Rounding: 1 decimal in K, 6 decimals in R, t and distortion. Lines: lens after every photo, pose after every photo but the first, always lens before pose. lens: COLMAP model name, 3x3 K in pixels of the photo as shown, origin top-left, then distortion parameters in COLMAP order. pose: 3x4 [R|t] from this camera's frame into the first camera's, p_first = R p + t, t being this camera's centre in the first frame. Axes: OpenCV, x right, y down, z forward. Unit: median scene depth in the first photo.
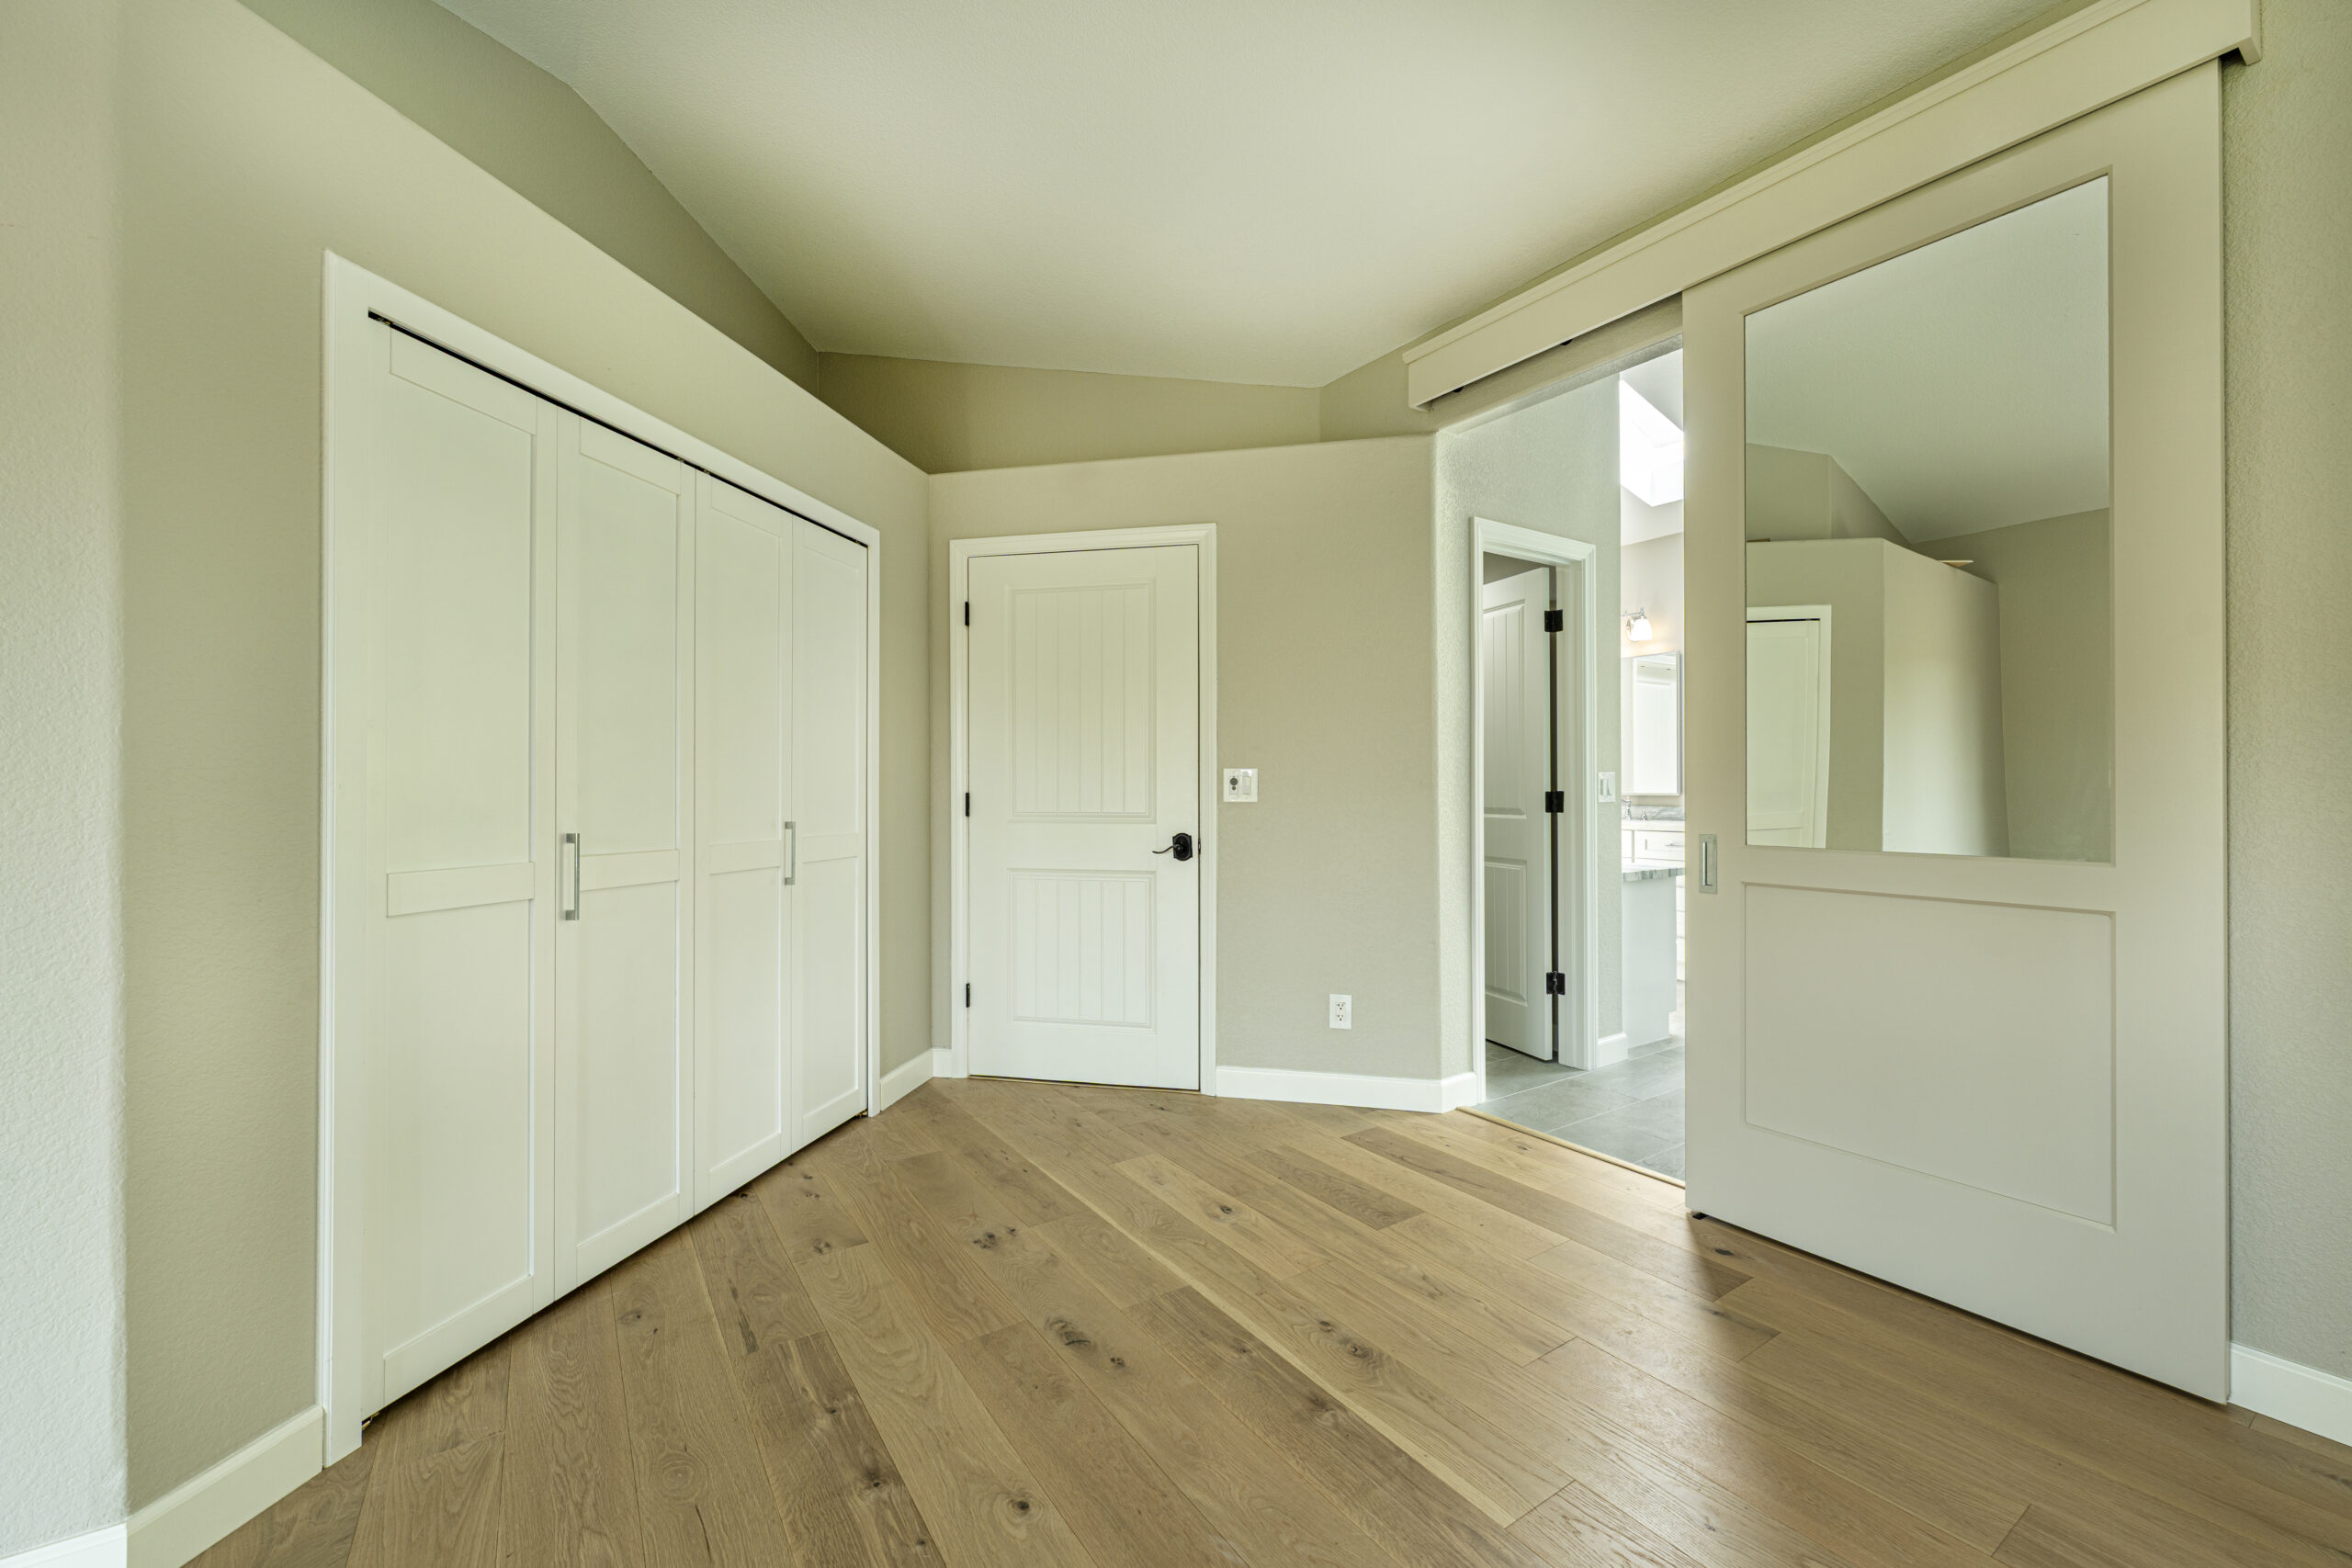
lens RADIAL K [[942.7, 0, 1164.9], [0, 942.7, 776.2], [0, 0, 1]] dist [-0.000767, -0.000134]
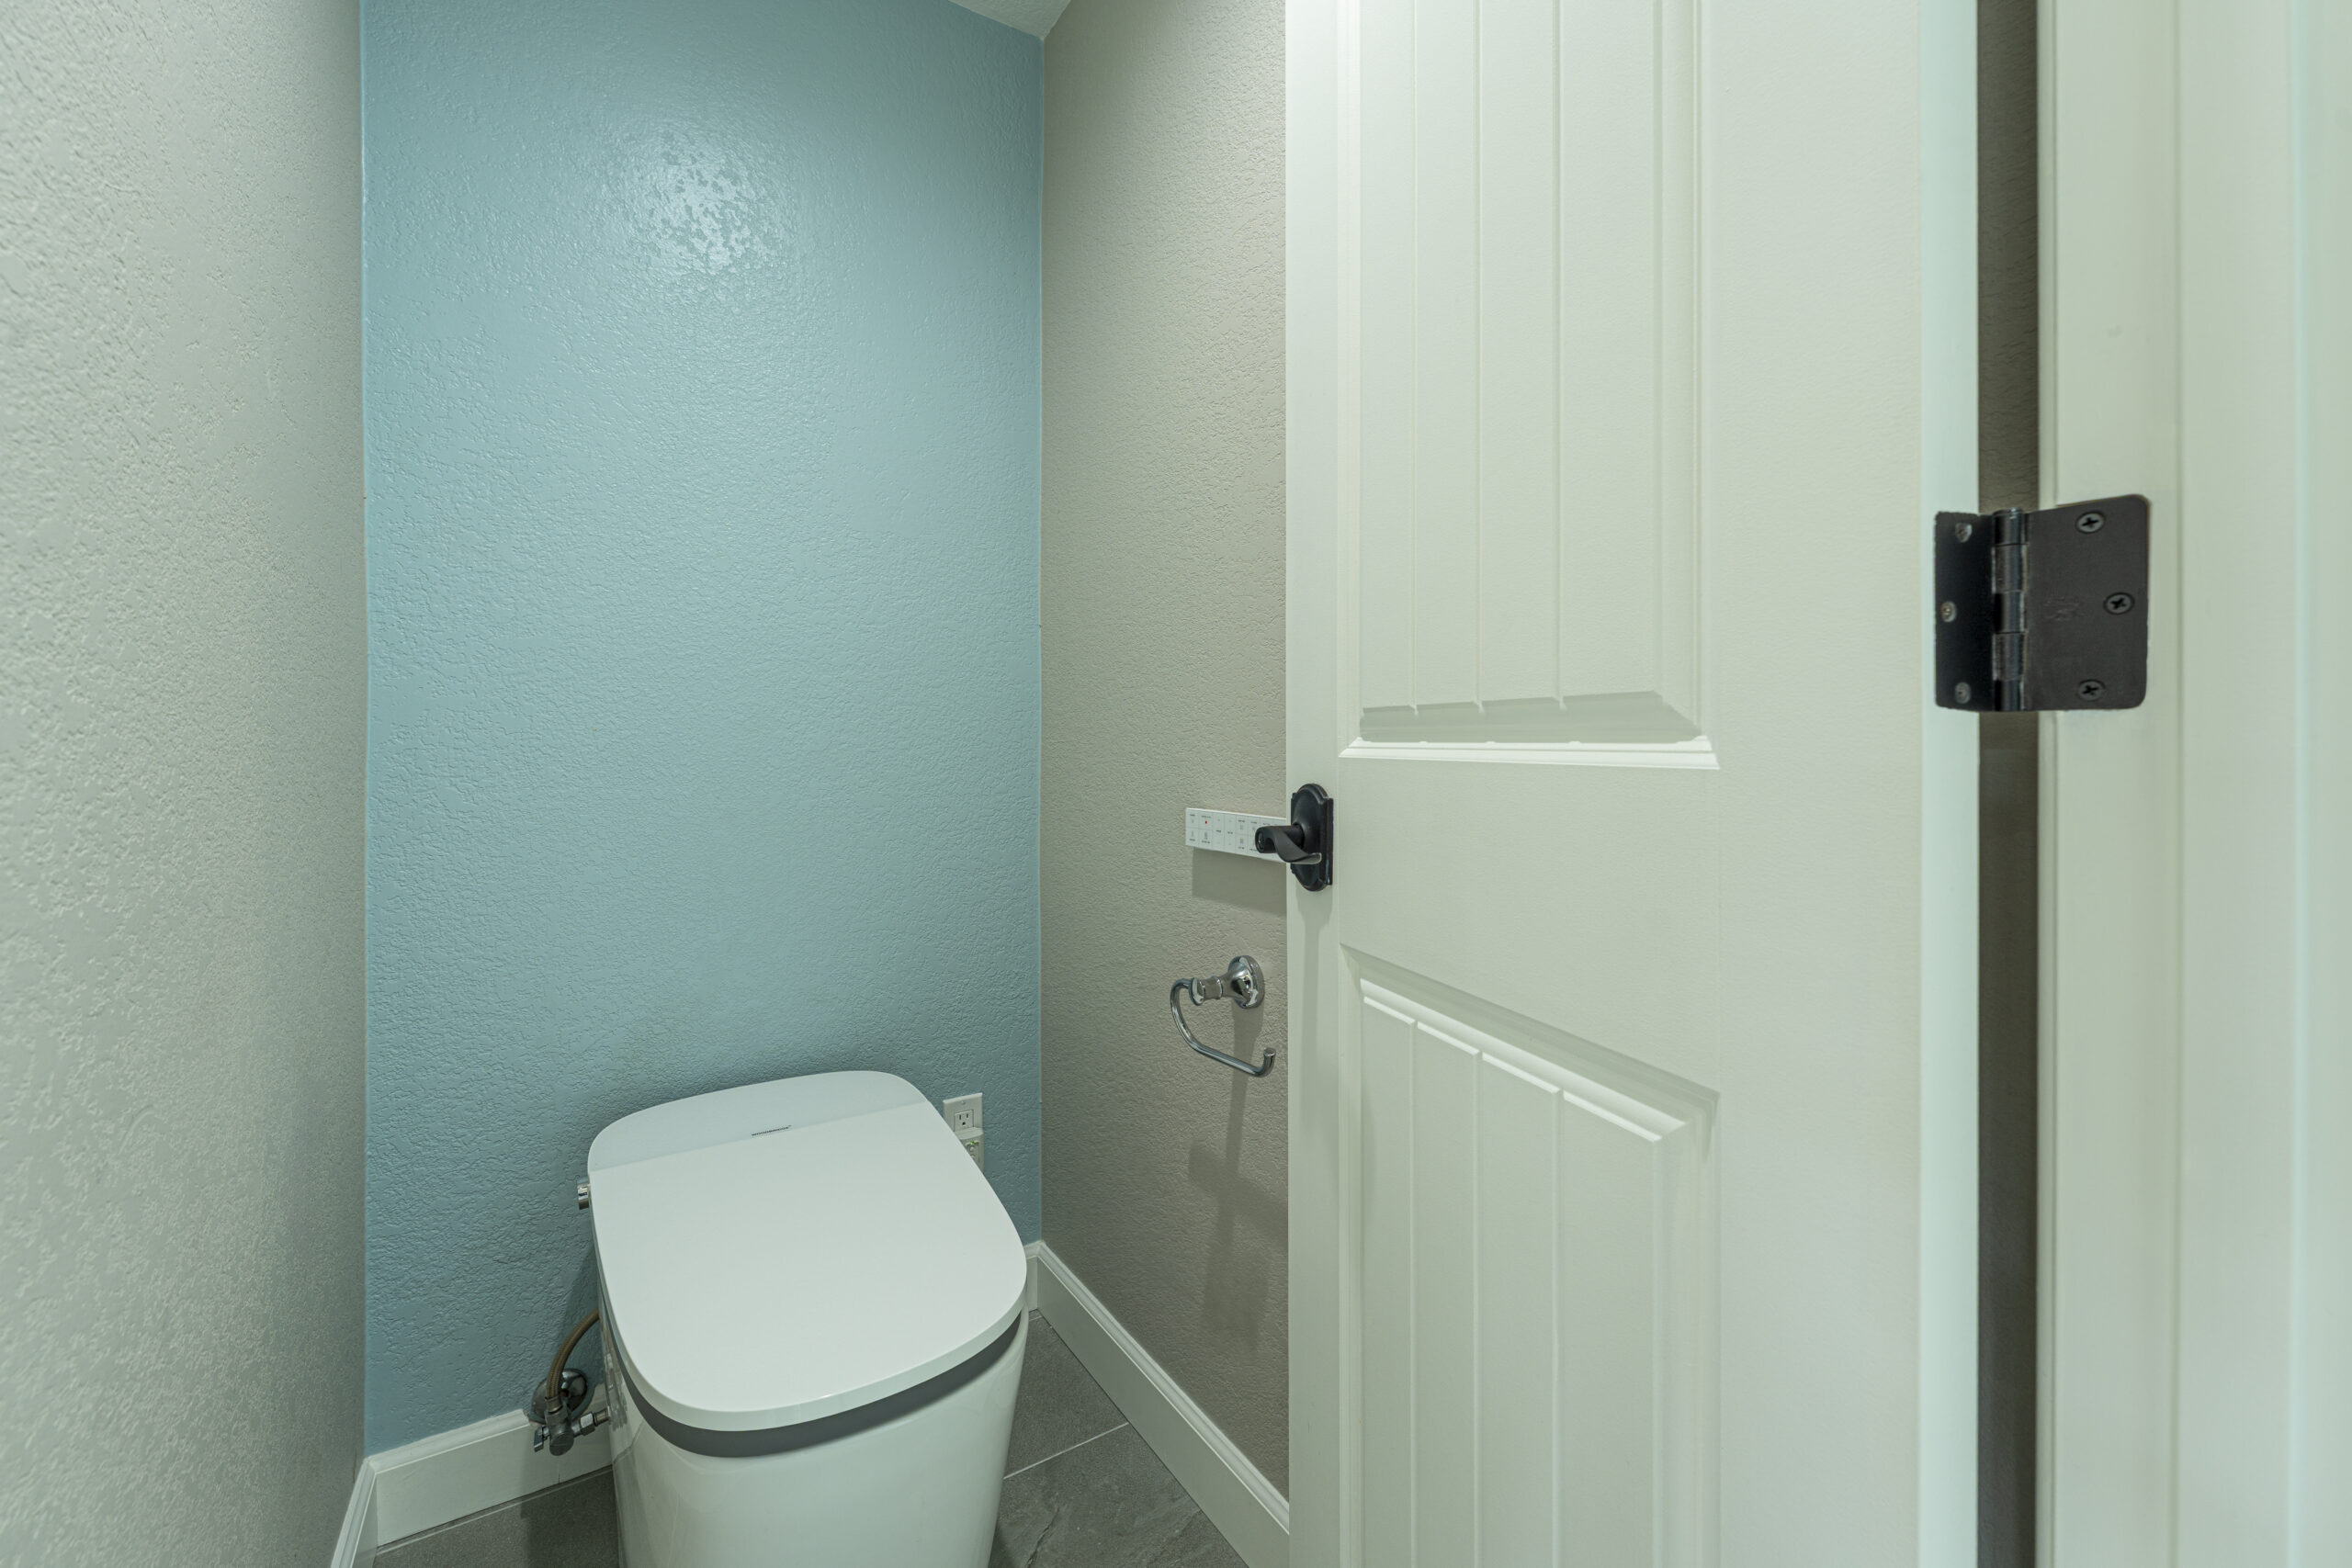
lens RADIAL K [[942.7, 0, 1164.9], [0, 942.7, 776.2], [0, 0, 1]] dist [-0.000767, -0.000134]
pose [[0.999575, 0.003442, -0.028942, 0.320254], [-0.001974, 0.998717, 0.050608, 0.040786], [0.029079, -0.050529, 0.998299, 0.891256]]
